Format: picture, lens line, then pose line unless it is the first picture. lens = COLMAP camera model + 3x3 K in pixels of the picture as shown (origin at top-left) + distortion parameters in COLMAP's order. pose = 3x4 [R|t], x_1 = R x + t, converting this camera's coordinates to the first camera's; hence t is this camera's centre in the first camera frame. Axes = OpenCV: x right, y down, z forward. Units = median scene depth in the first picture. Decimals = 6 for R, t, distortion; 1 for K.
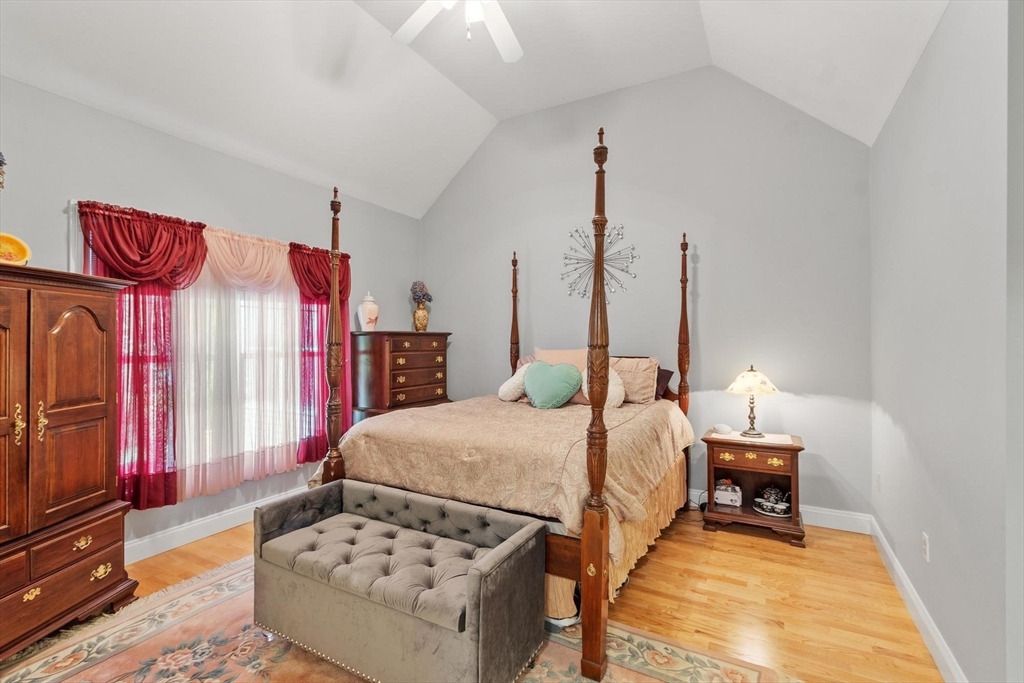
lens RADIAL K [[448.8, 0, 508.5], [0, 448.8, 335.7], [0, 0, 1]] dist [-0.000485, 0.000461]
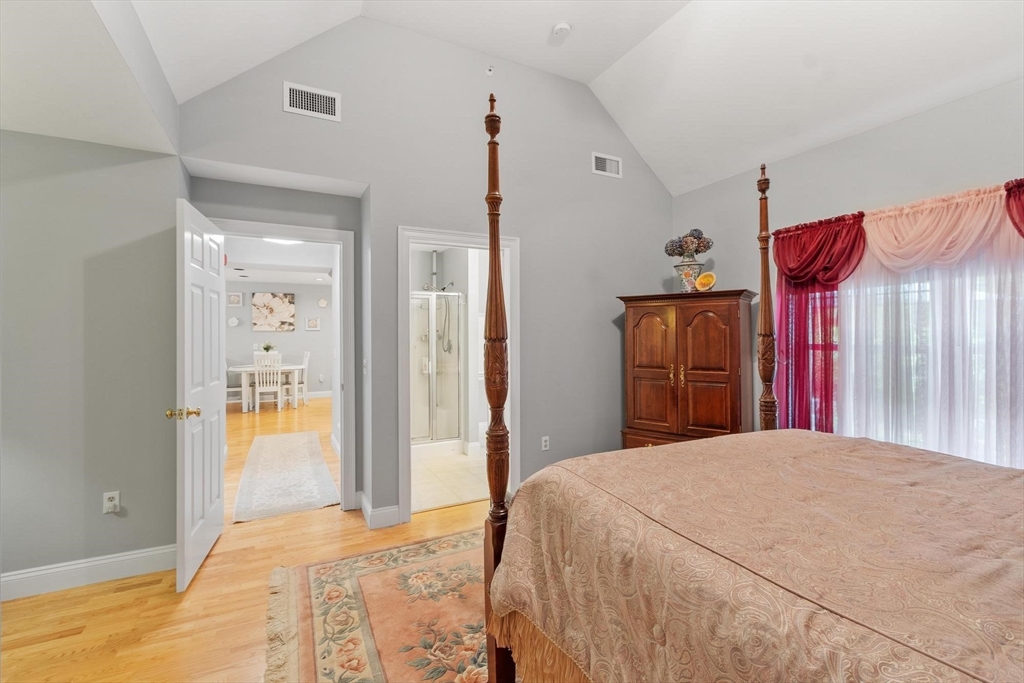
lens RADIAL K [[448.8, 0, 508.5], [0, 448.8, 335.7], [0, 0, 1]] dist [-0.000485, 0.000461]
pose [[-0.553733, 0.008008, -0.832656, 0.752517], [0.014764, 0.999891, -0.000201, 0.012663], [0.832564, -0.012405, -0.553791, 1.201478]]
